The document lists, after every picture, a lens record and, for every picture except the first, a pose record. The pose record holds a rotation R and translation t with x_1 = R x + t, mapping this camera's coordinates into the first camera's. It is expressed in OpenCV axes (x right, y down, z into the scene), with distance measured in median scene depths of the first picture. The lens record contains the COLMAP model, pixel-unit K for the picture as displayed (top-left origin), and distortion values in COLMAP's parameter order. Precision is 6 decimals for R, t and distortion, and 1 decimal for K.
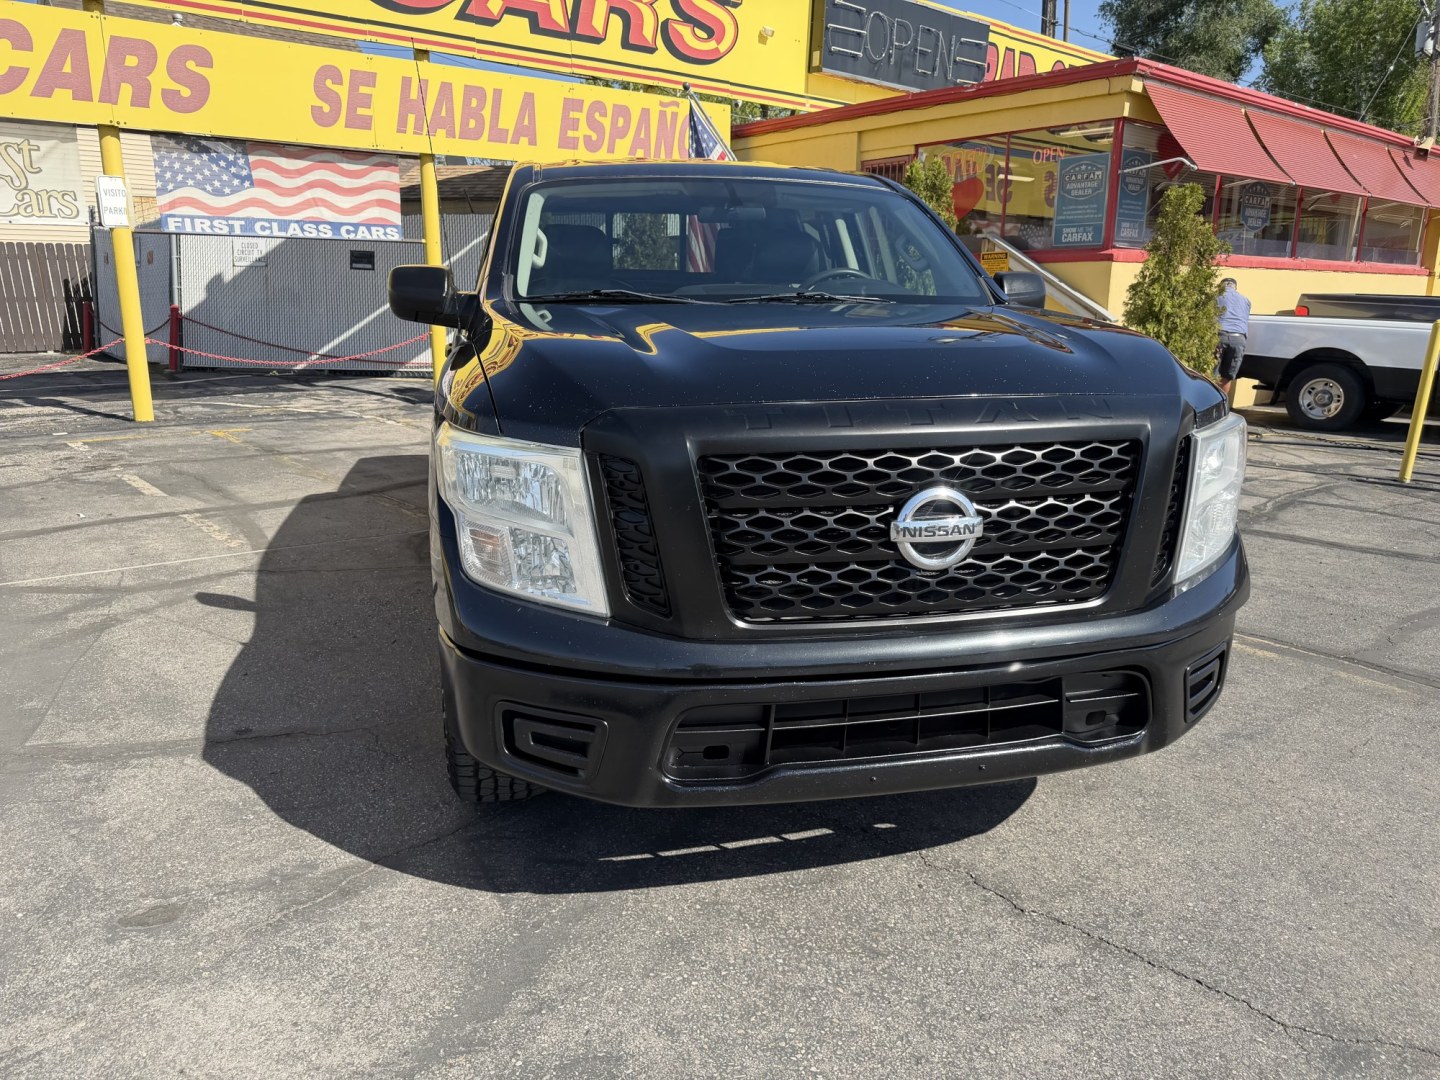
lens RADIAL K [[1024.9, 0, 720.0], [0, 1024.9, 540.0], [0, 0, 1]] dist [0.002061, -0.008490]
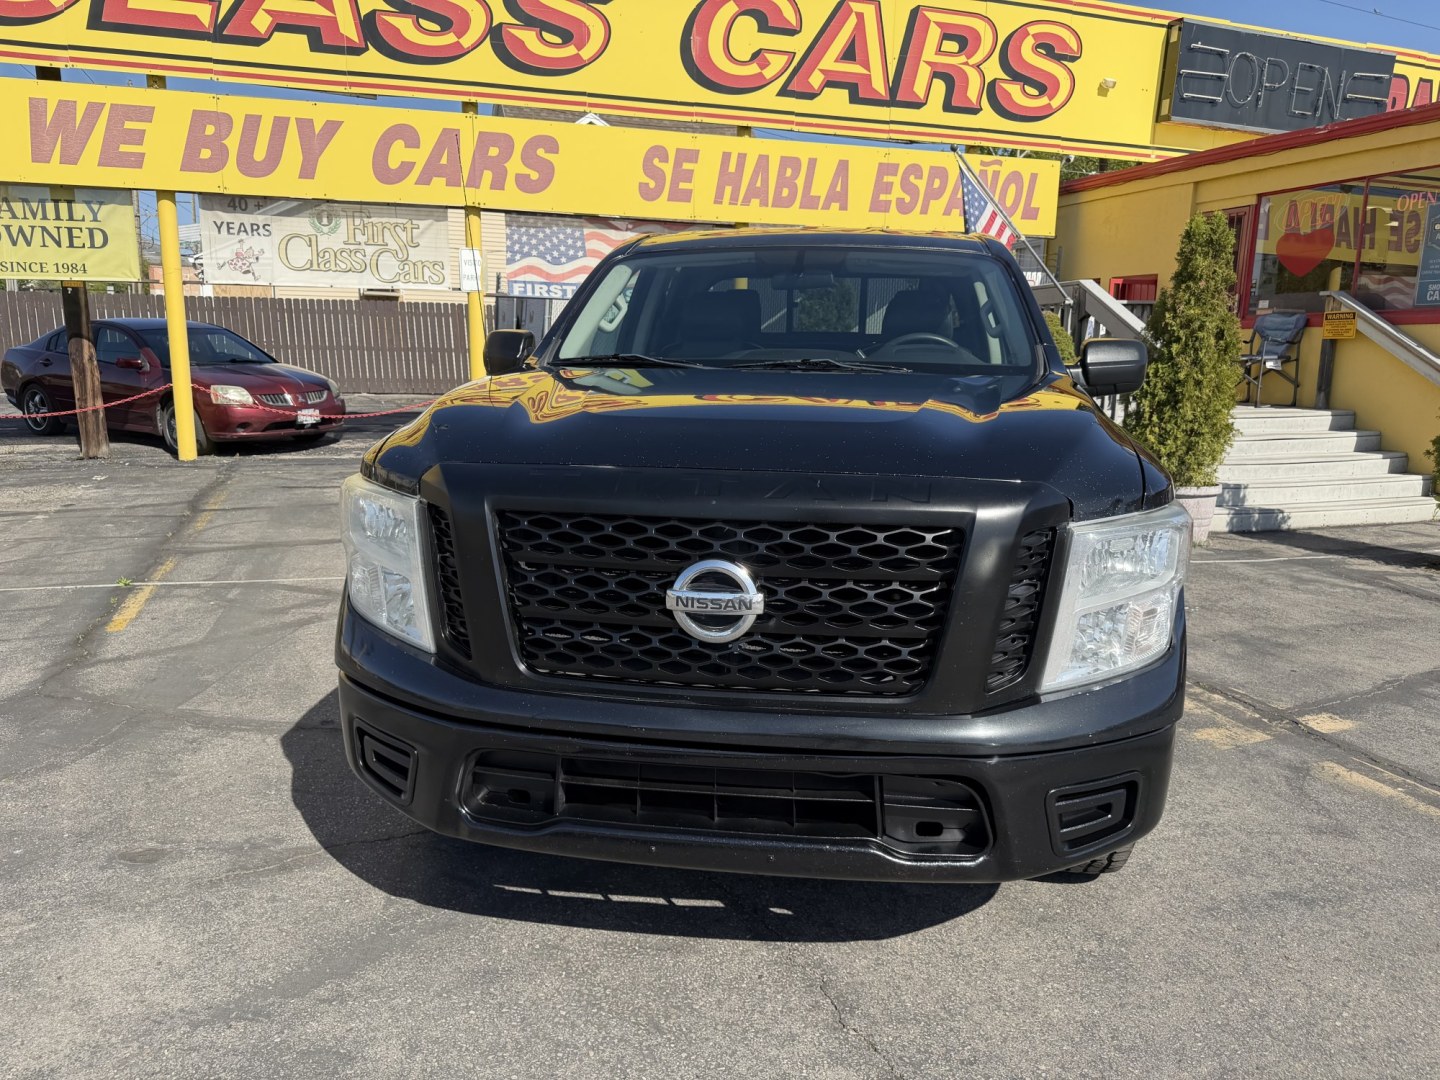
lens RADIAL K [[1020.9, 0, 724.7], [0, 1020.9, 542.2], [0, 0, 1]] dist [0.028133, -0.040831]
pose [[0.932730, 0.079221, -0.351764, 0.109681], [-0.096935, 0.994743, -0.033002, -0.007034], [0.347301, 0.064880, 0.935507, 0.015910]]
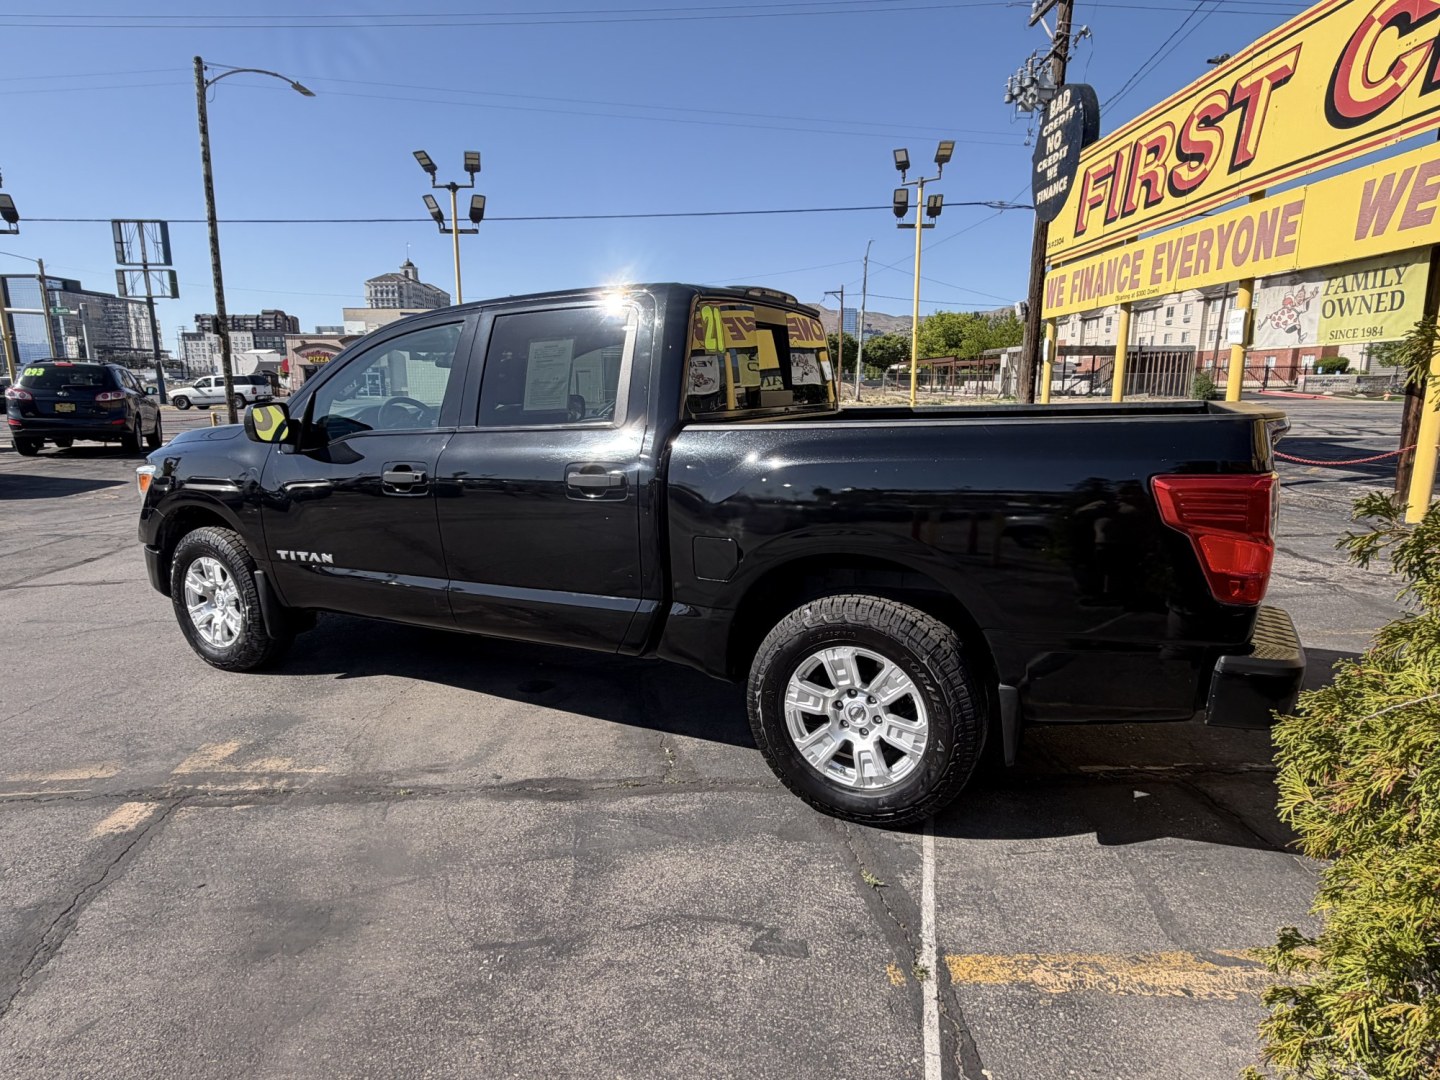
lens RADIAL K [[806.7, 0, 720.5], [0, 806.7, 544.3], [0, 0, 1]] dist [-0.003245, 0.000401]
pose [[-0.639599, 0.149470, -0.754037, 0.253223], [-0.178235, 0.925347, 0.334613, -0.190524], [0.747760, 0.348414, -0.565210, 0.728197]]
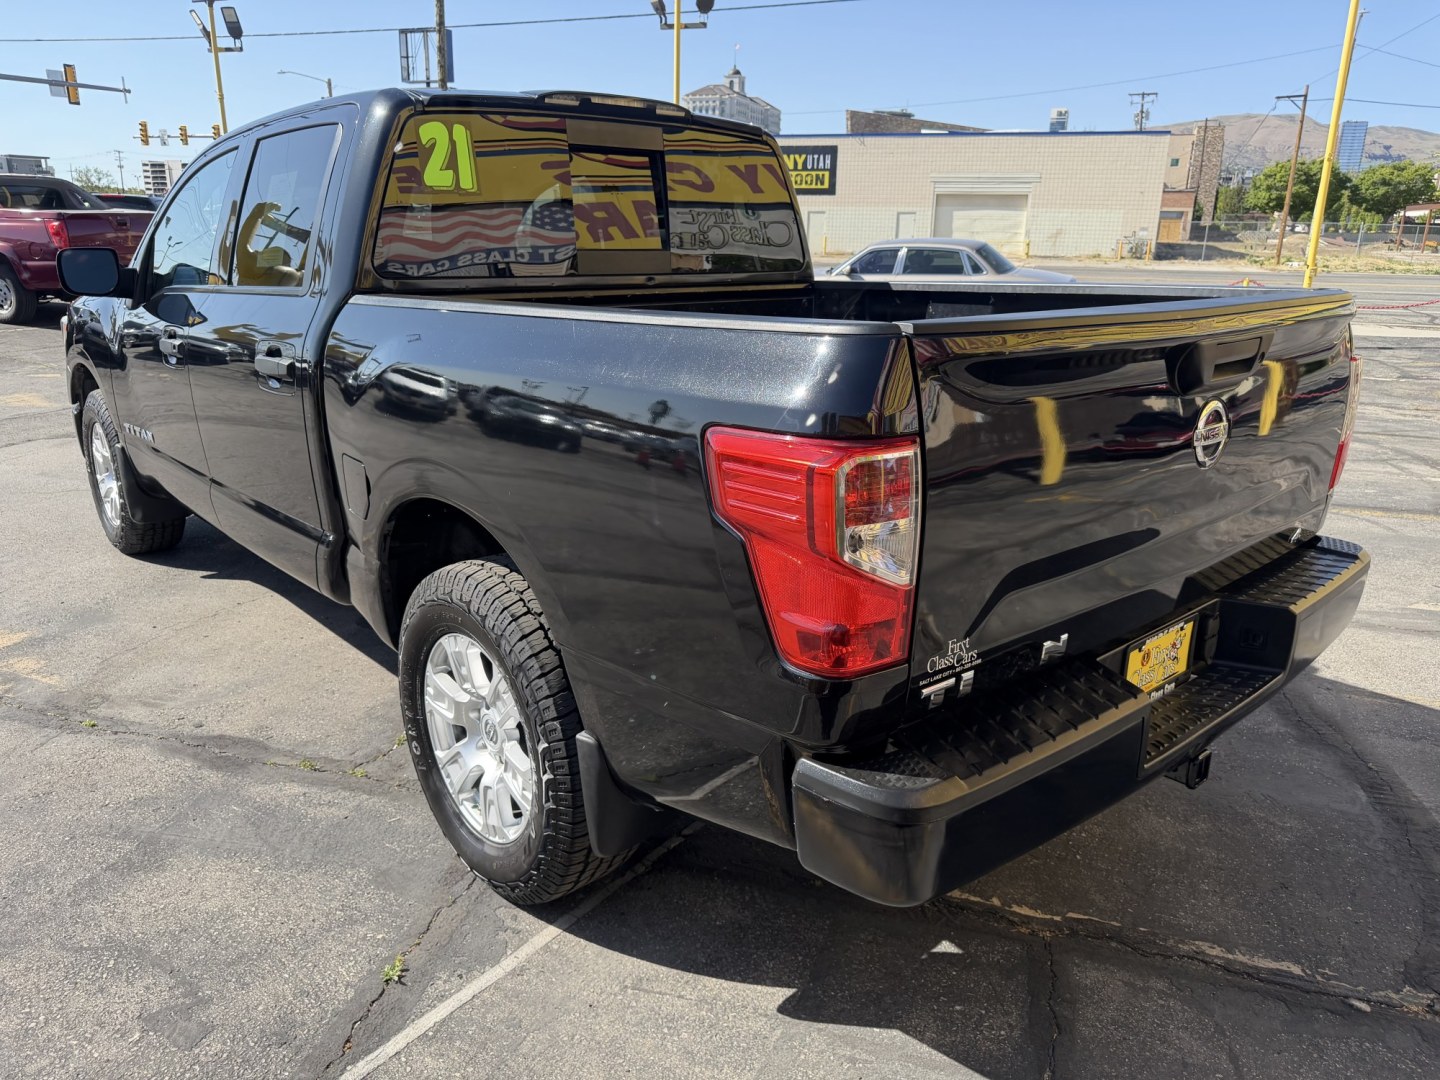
lens RADIAL K [[1029.1, 0, 719.7], [0, 1029.1, 544.3], [0, 0, 1]] dist [-0.000111, -0.005536]
pose [[-0.873185, 0.128016, -0.470277, 0.092875], [-0.131529, 0.867198, 0.480280, -0.213831], [0.469307, 0.481228, -0.740386, 0.806853]]
